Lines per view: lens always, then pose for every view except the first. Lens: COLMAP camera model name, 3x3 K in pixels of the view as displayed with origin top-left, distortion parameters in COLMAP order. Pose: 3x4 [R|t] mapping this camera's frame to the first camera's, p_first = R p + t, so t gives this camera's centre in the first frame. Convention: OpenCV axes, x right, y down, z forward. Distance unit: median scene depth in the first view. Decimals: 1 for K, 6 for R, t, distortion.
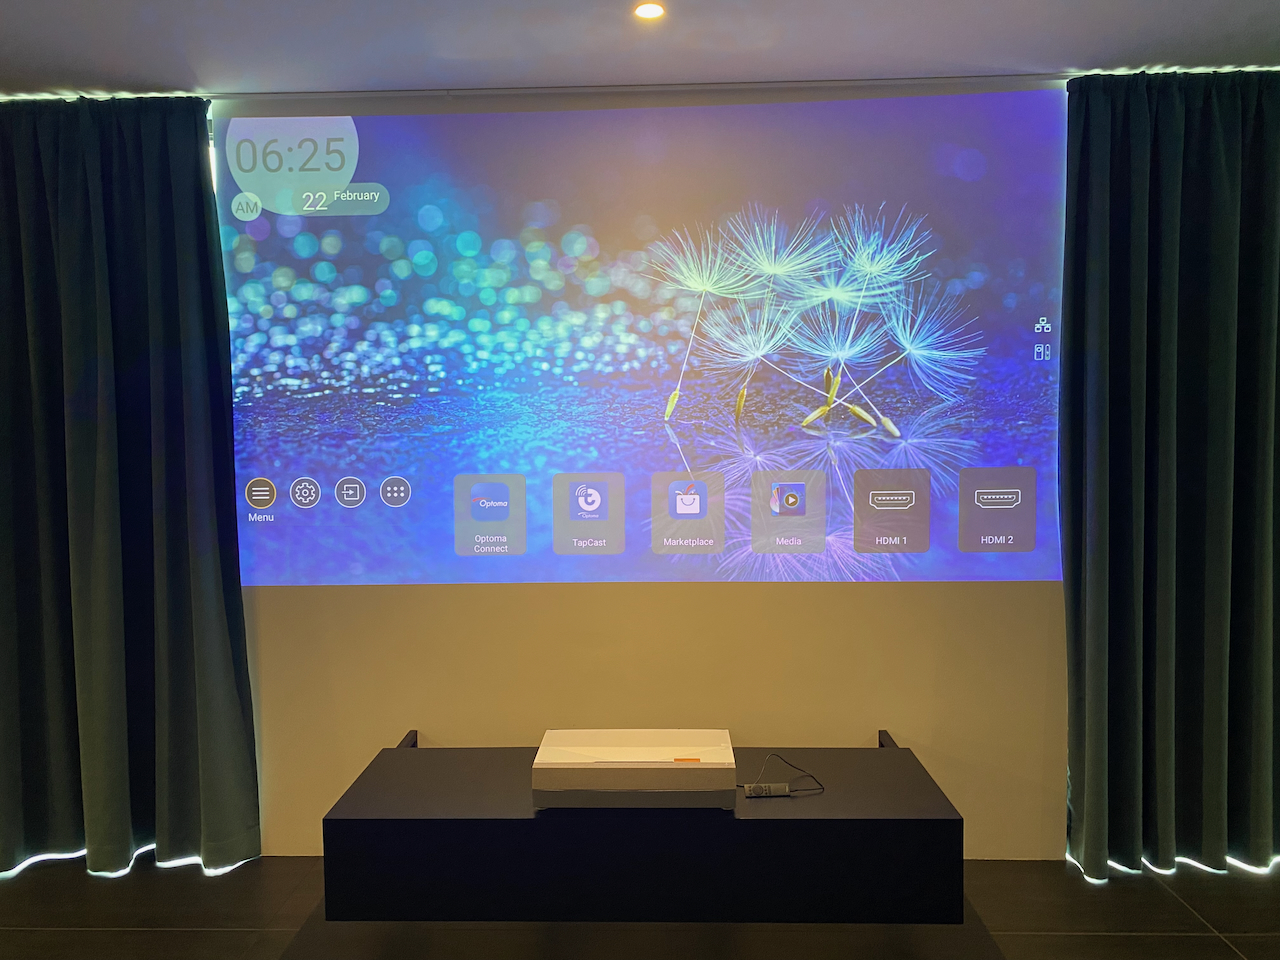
lens RADIAL K [[972.5, 0, 640.0], [0, 972.5, 480.0], [0, 0, 1]] dist [-0.024490, -0.002768]
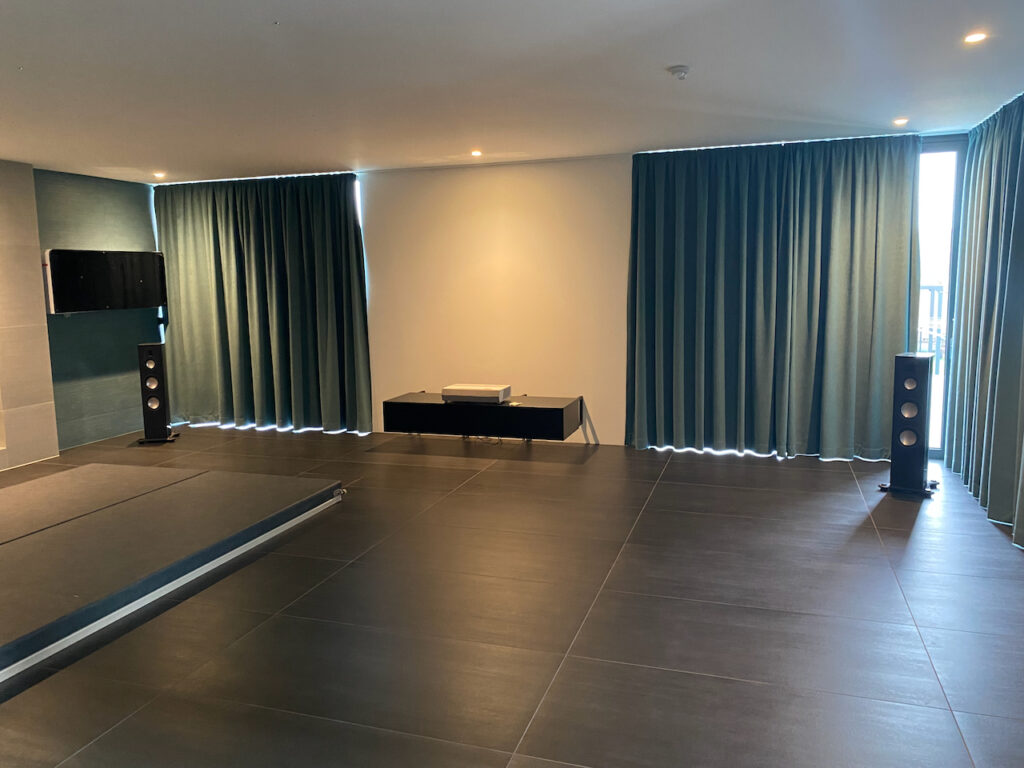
lens RADIAL K [[778.0, 0, 512.0], [0, 778.0, 384.0], [0, 0, 1]] dist [-0.024490, -0.002768]
pose [[0.951947, 0.034821, -0.304275, 0.747332], [-0.012229, 0.997045, 0.075842, 0.067021], [0.306017, -0.068477, 0.949560, -1.153403]]
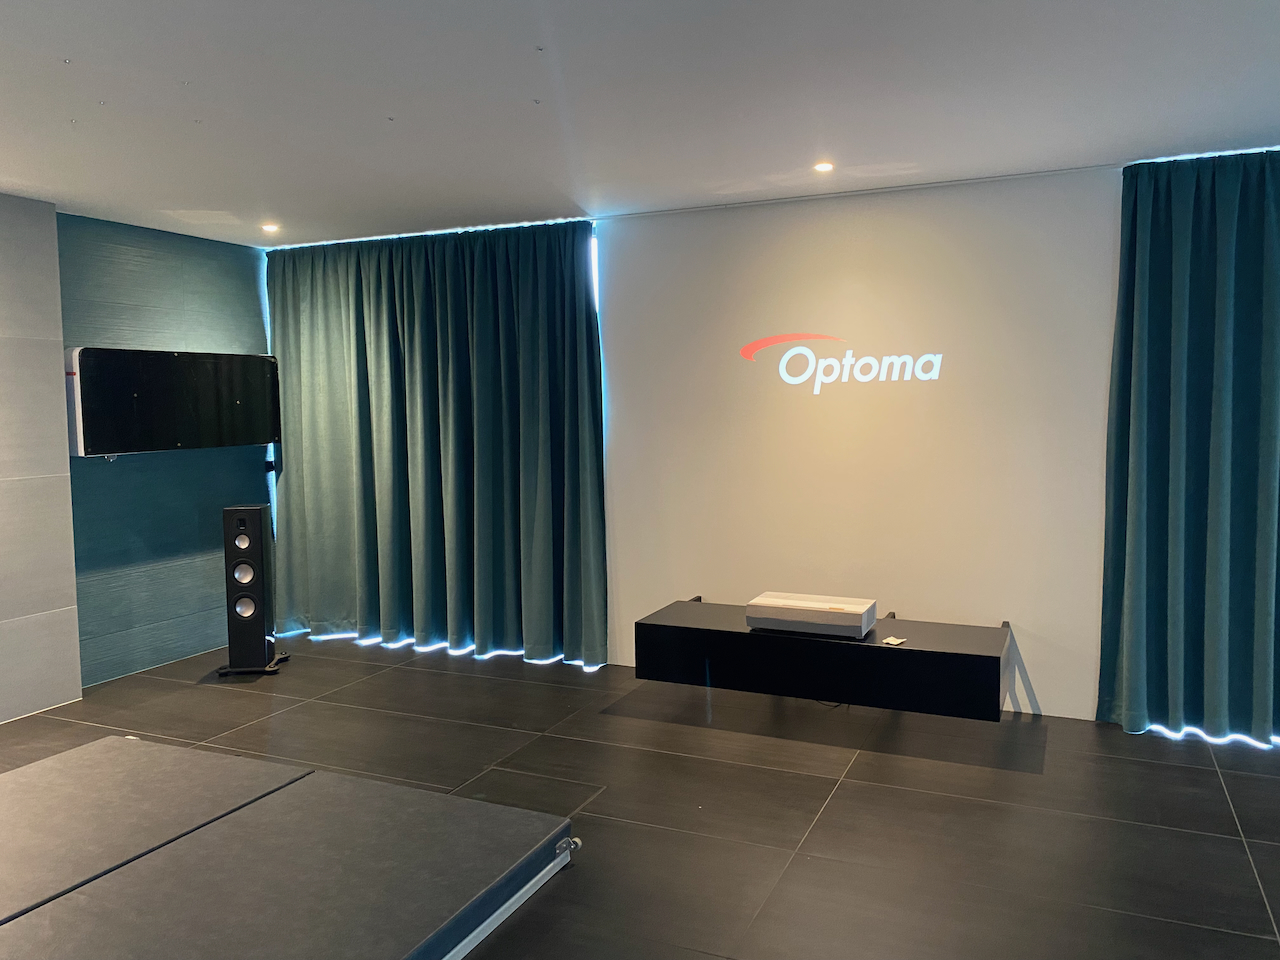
lens RADIAL K [[972.5, 0, 640.0], [0, 972.5, 480.0], [0, 0, 1]] dist [-0.024490, -0.002768]
pose [[0.912407, 0.029871, -0.408193, 0.354362], [-0.023277, 0.999506, 0.021113, 0.035099], [0.408622, -0.009762, 0.912652, -0.563232]]
